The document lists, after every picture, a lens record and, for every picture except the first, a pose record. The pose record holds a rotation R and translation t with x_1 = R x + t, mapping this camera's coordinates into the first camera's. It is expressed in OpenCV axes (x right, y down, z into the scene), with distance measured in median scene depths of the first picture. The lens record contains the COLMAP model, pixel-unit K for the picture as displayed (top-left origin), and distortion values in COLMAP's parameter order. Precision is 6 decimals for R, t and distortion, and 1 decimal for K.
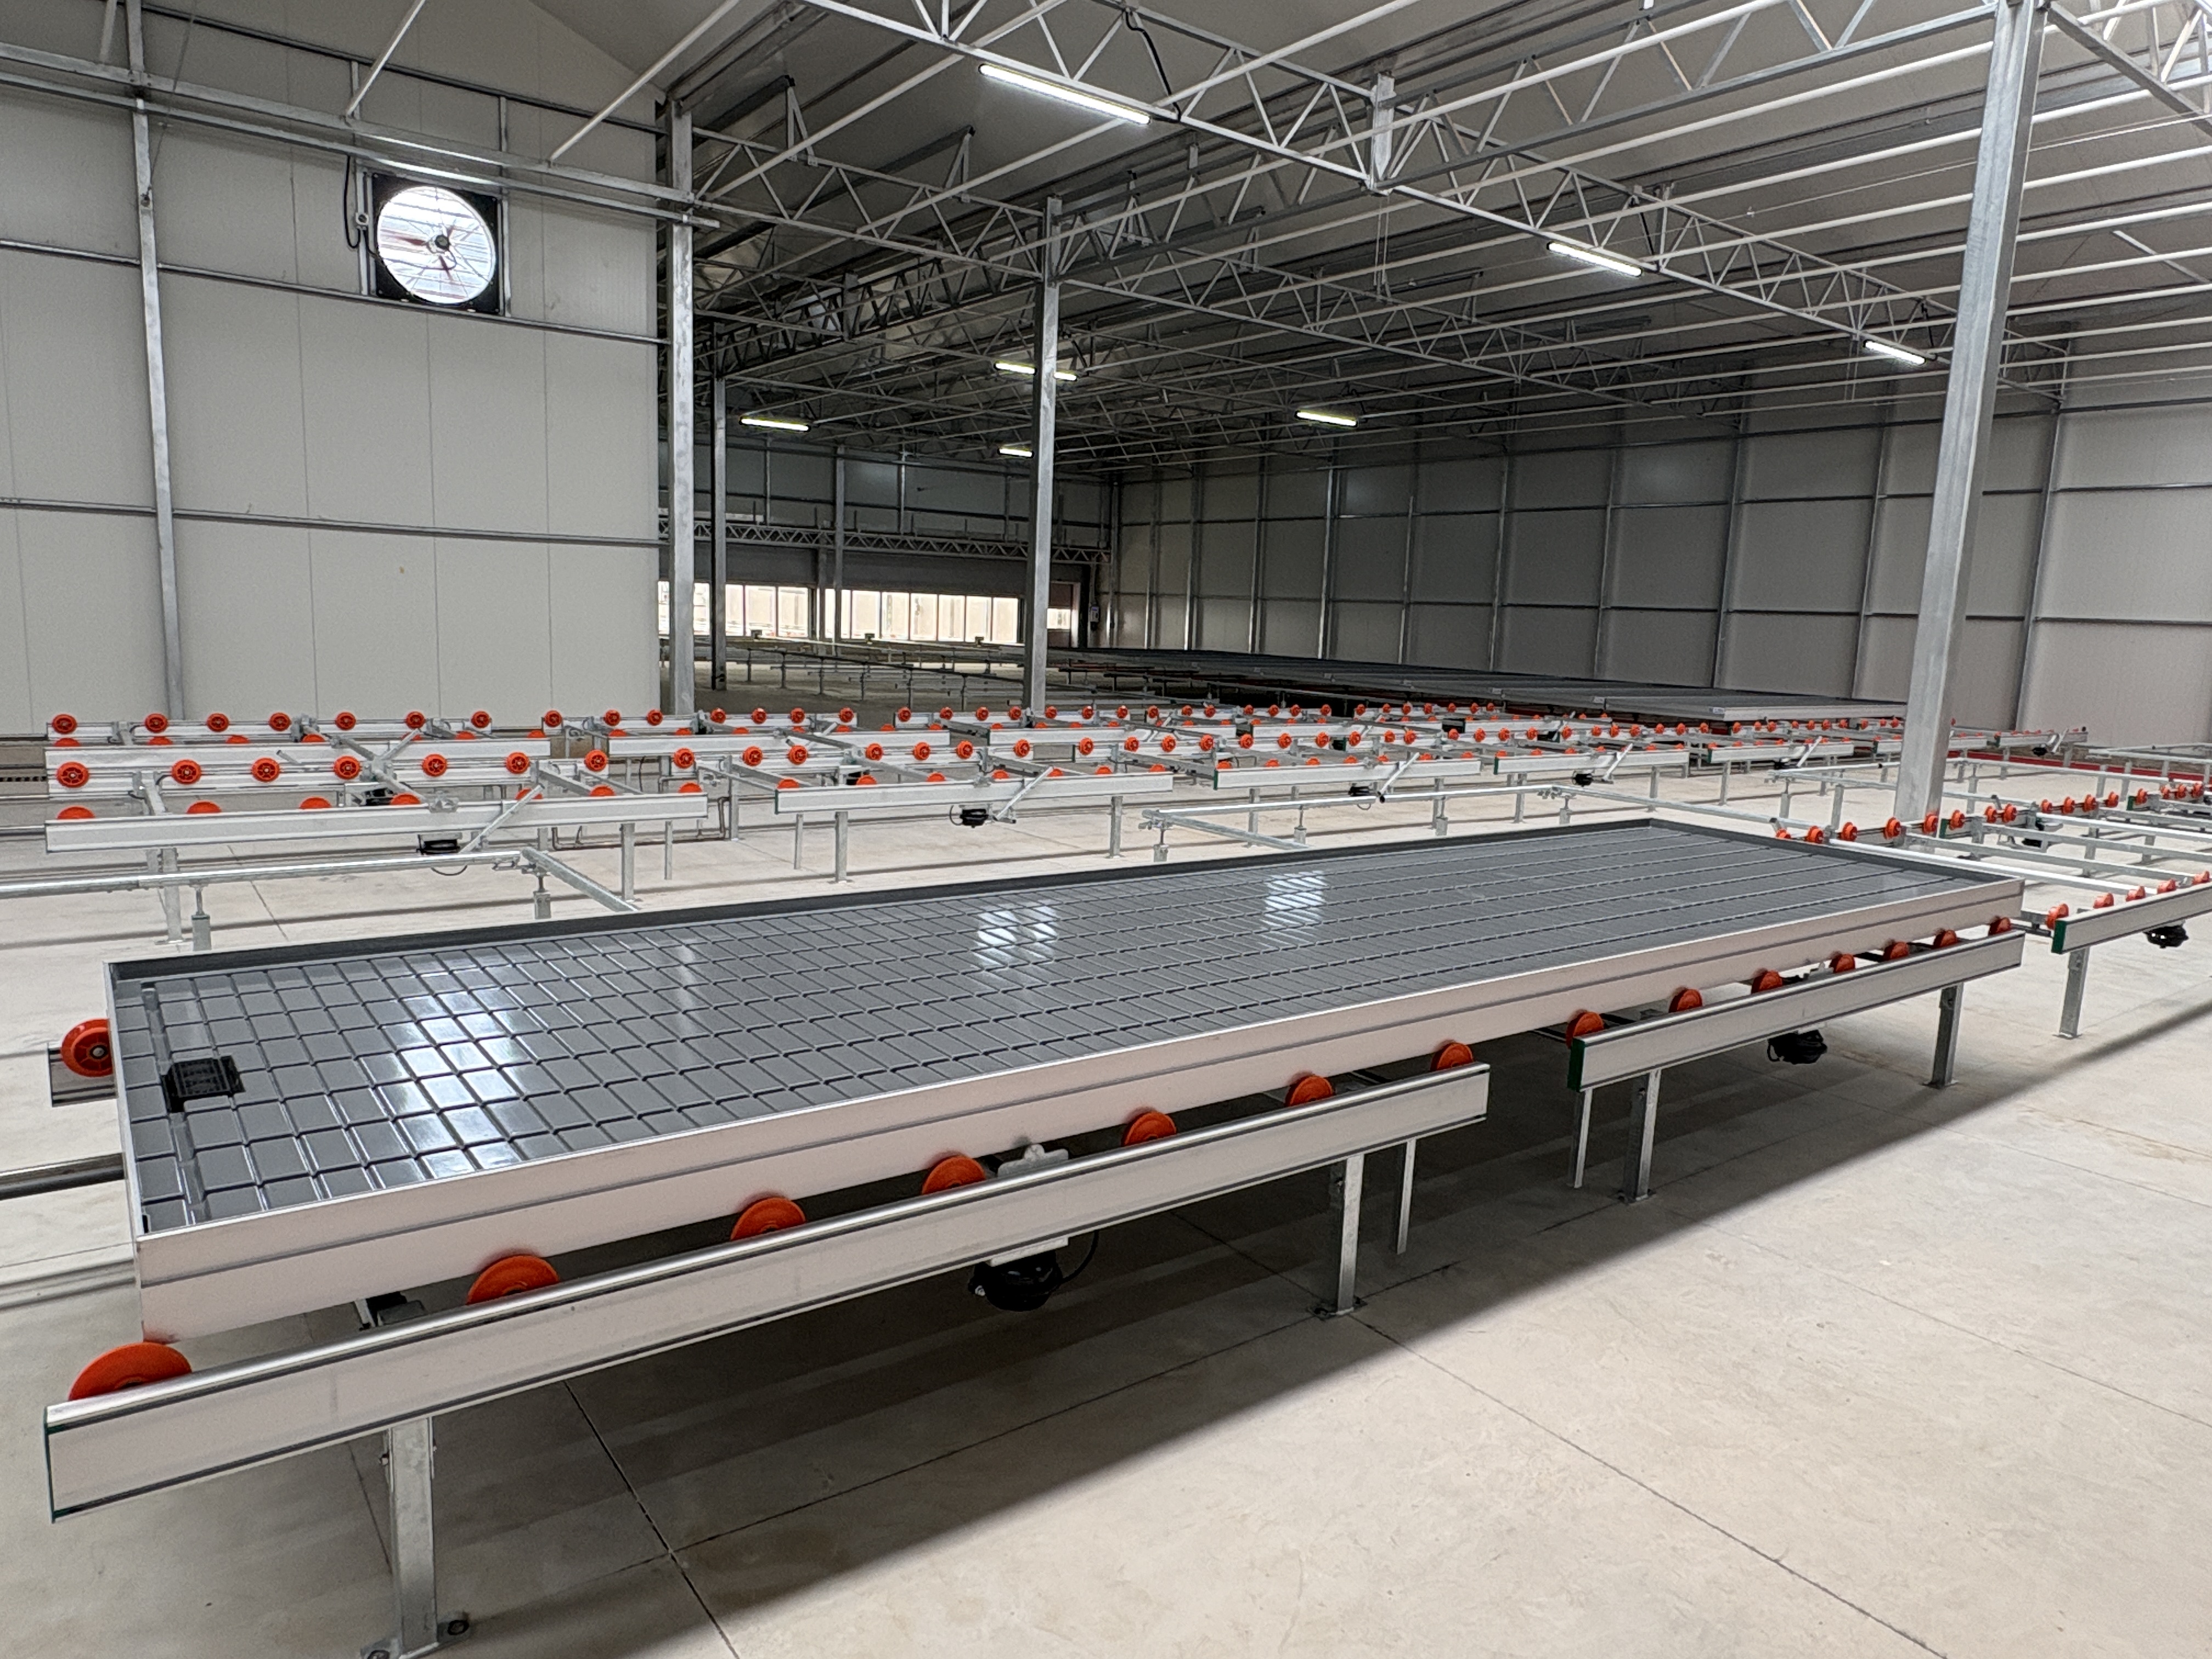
lens RADIAL K [[1400.8, 0, 1110.3], [0, 1400.8, 829.8], [0, 0, 1]] dist [-0.024452, -0.001252]
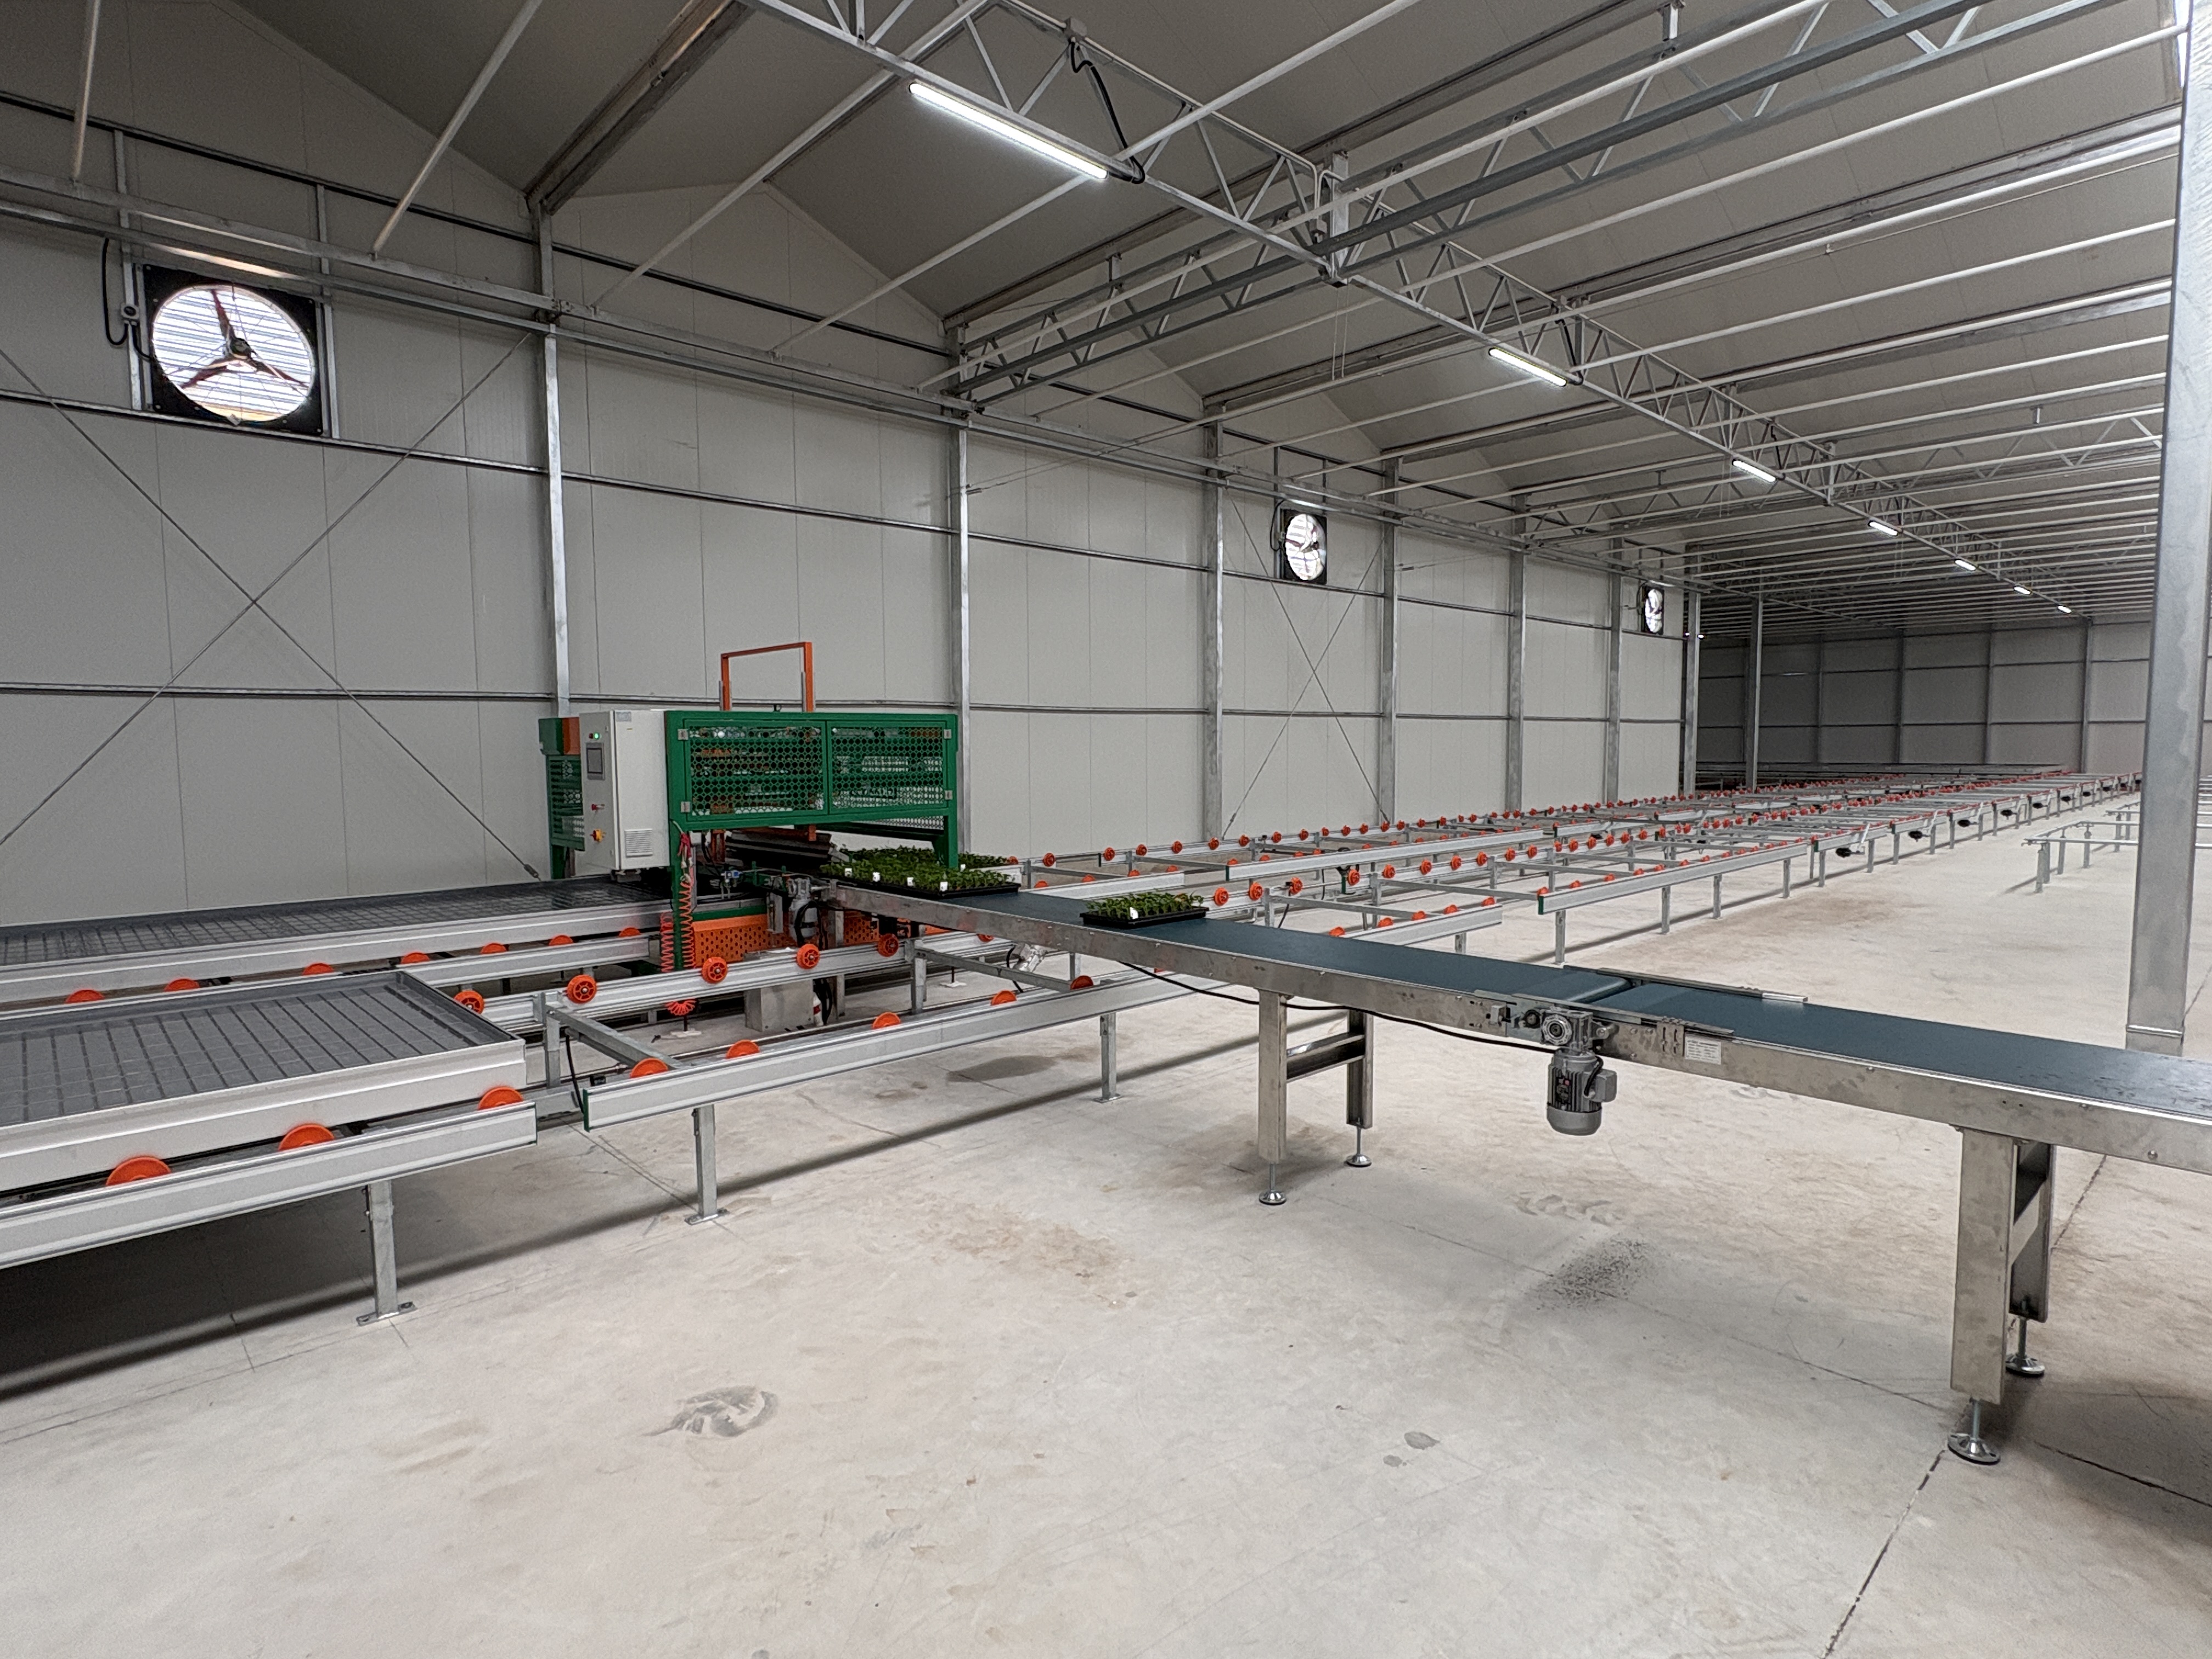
lens RADIAL K [[1156.9, 0, 1100.8], [0, 1156.9, 825.1], [0, 0, 1]] dist [0.003096, 0.000534]
pose [[0.992519, -0.050217, 0.111287, -0.059771], [0.058618, 0.995567, -0.073551, -0.054393], [-0.107100, 0.079524, 0.991063, 0.277391]]
